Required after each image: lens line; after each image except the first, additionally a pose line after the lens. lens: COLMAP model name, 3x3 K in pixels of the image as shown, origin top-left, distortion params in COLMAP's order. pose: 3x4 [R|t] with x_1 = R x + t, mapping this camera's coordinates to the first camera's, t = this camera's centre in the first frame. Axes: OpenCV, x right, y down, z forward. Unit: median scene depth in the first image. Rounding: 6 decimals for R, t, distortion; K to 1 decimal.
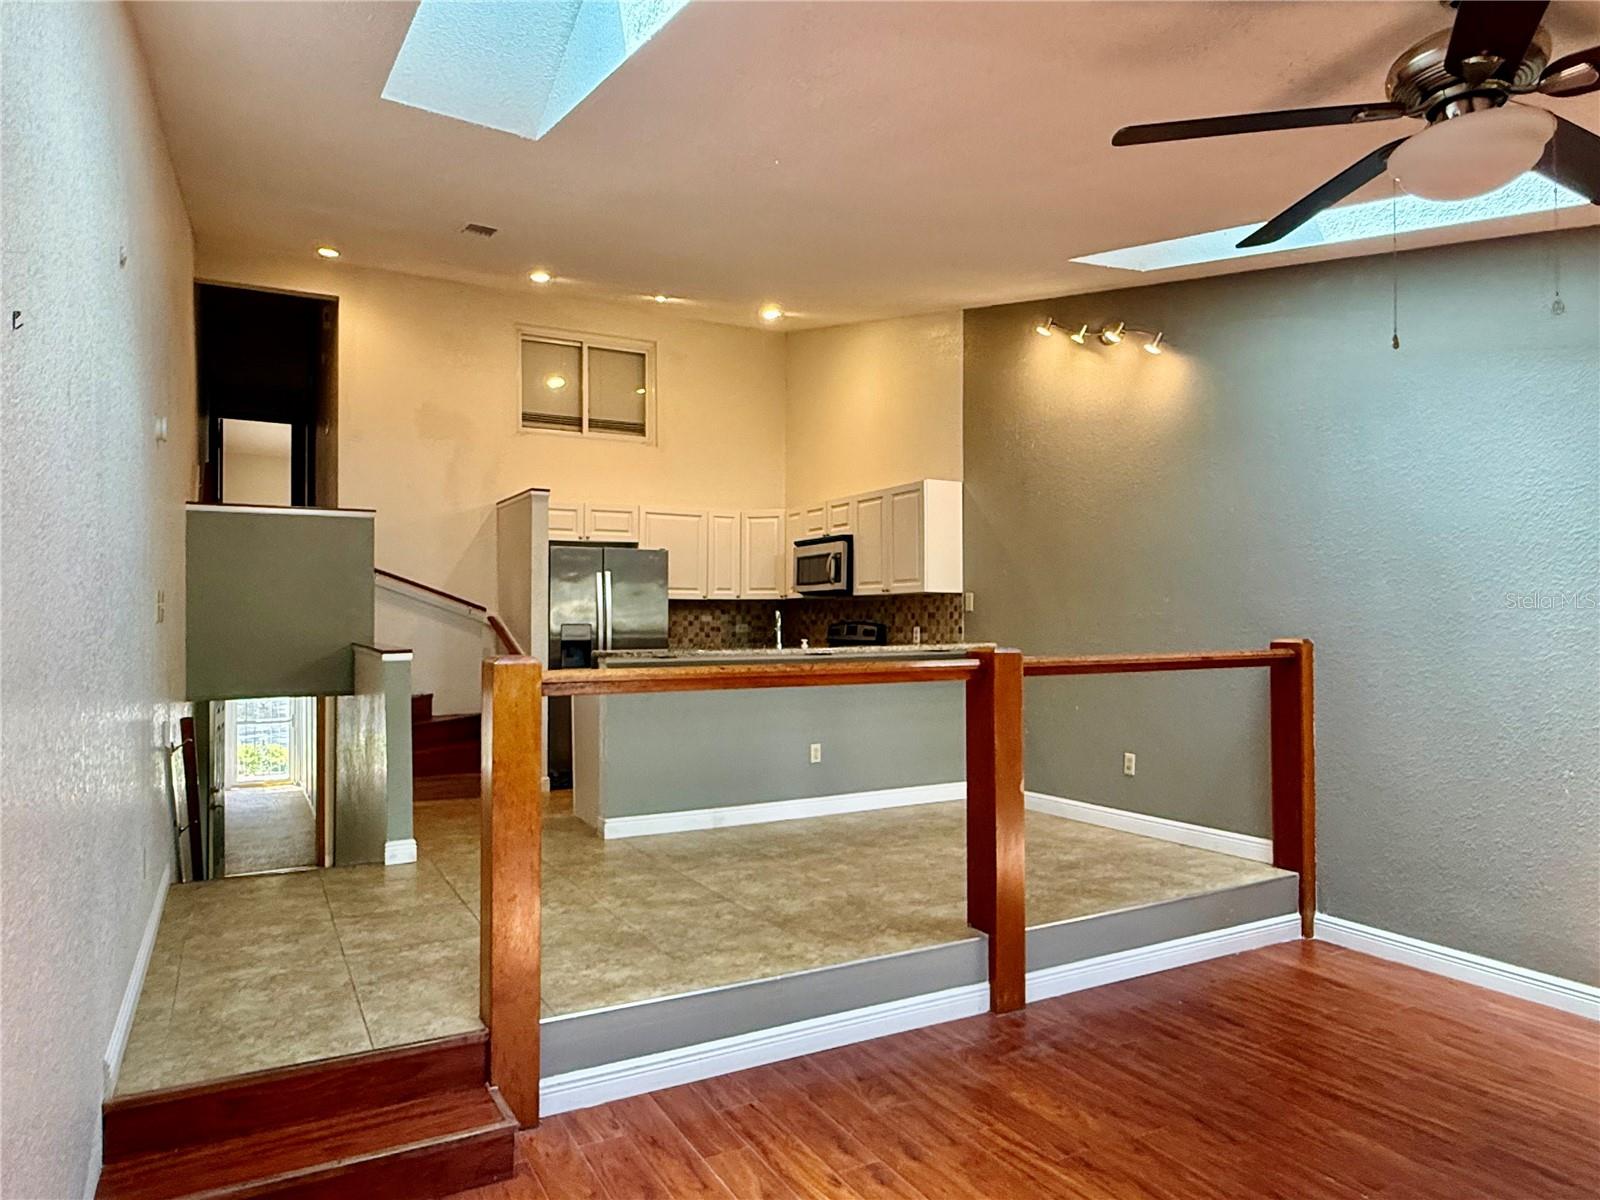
lens RADIAL K [[1015.2, 0, 796.9], [0, 1015.2, 603.5], [0, 0, 1]] dist [-0.000188, 0.000326]
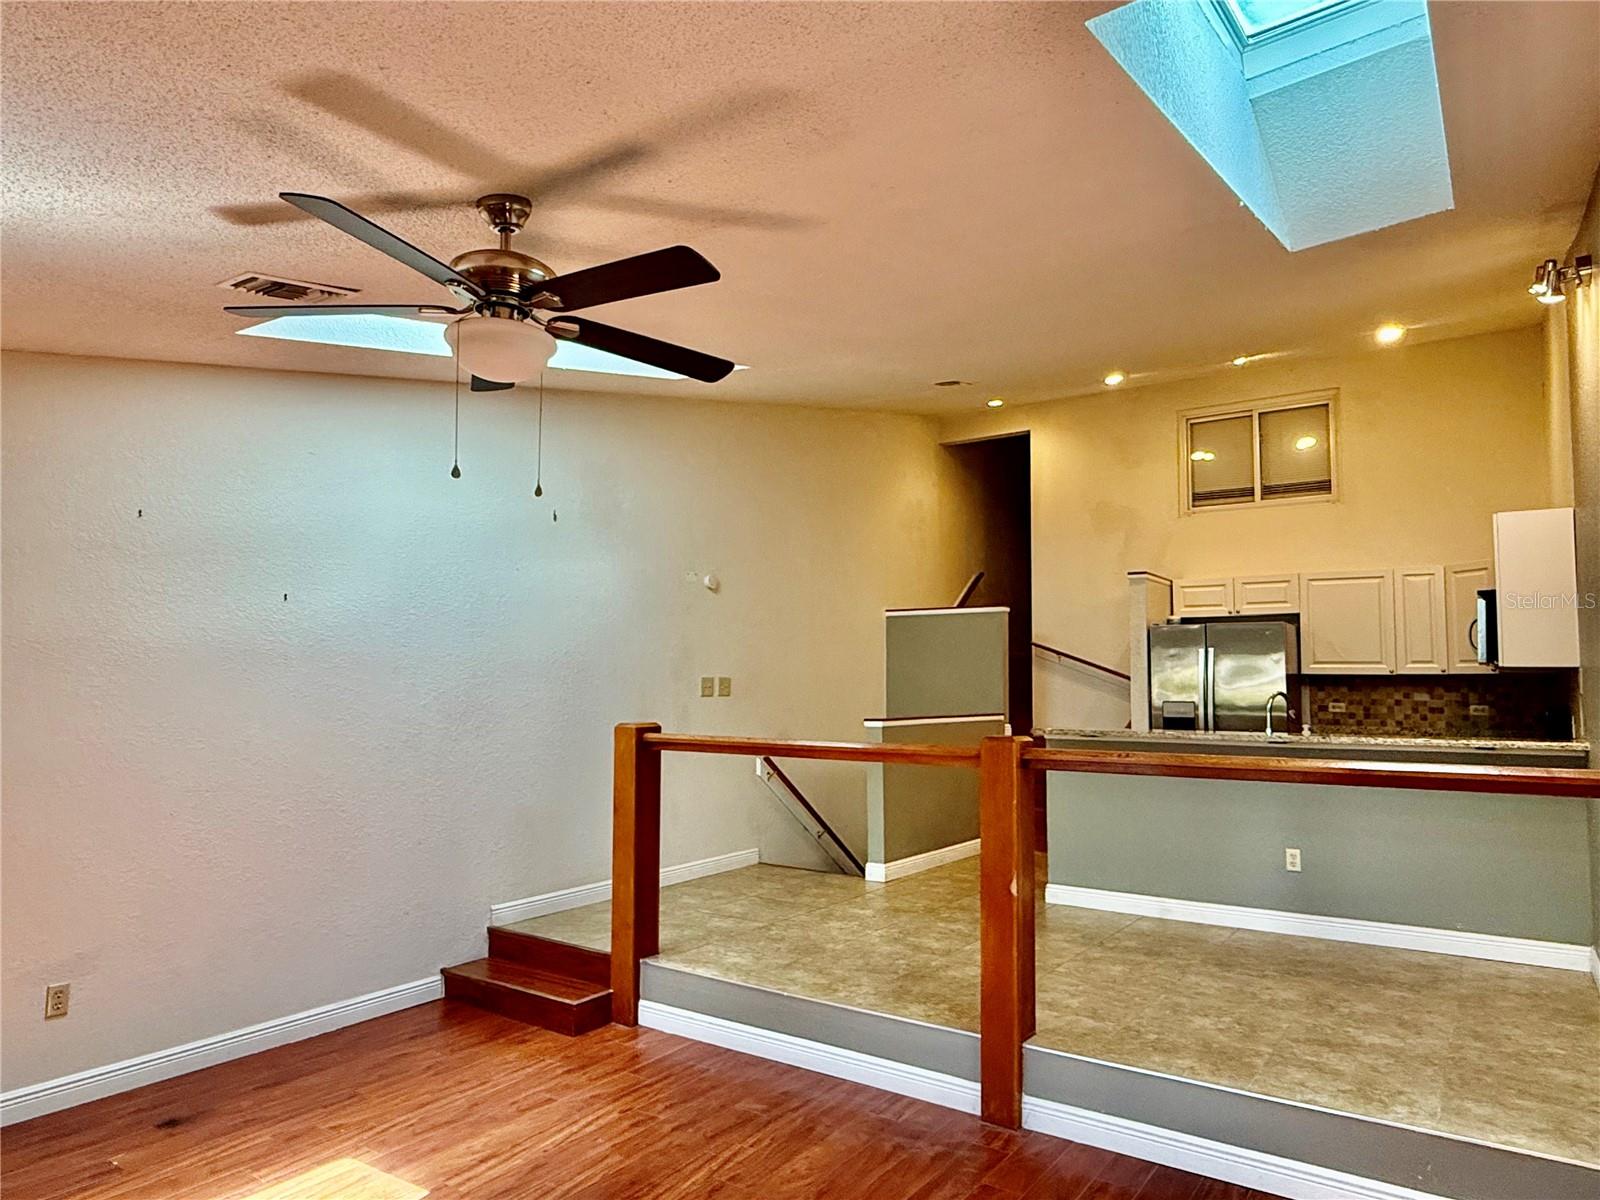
lens RADIAL K [[1015.2, 0, 796.9], [0, 1015.2, 603.5], [0, 0, 1]] dist [-0.000188, 0.000326]
pose [[0.448743, -0.065098, -0.891287, 0.509337], [0.006855, 0.997565, -0.069410, -0.008950], [0.893635, 0.025037, 0.448096, 0.203240]]
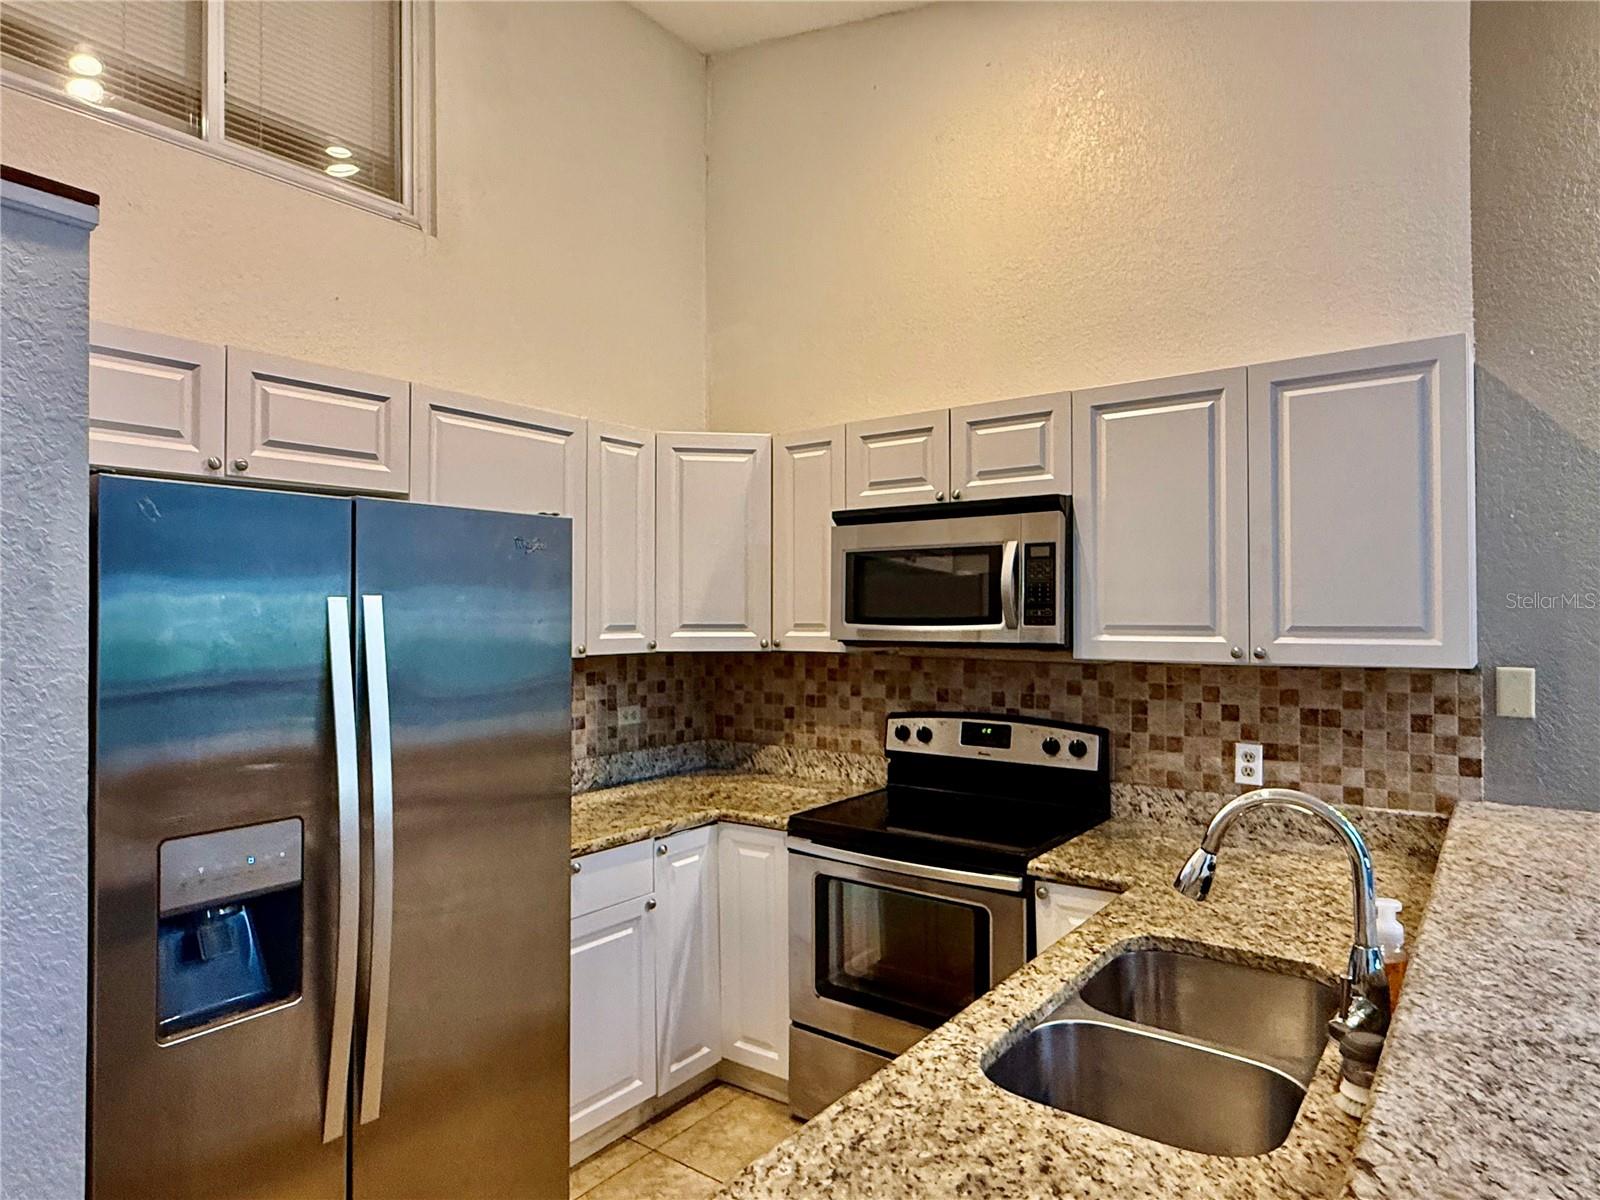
lens RADIAL K [[958.0, 0, 794.9], [0, 958.0, 602.4], [0, 0, 1]] dist [-0.001174, 0.000486]
pose [[0.912319, 0.003236, 0.409467, -0.187903], [-0.007003, 0.999946, 0.007702, -0.031731], [-0.409420, -0.009894, 0.912292, 0.741527]]
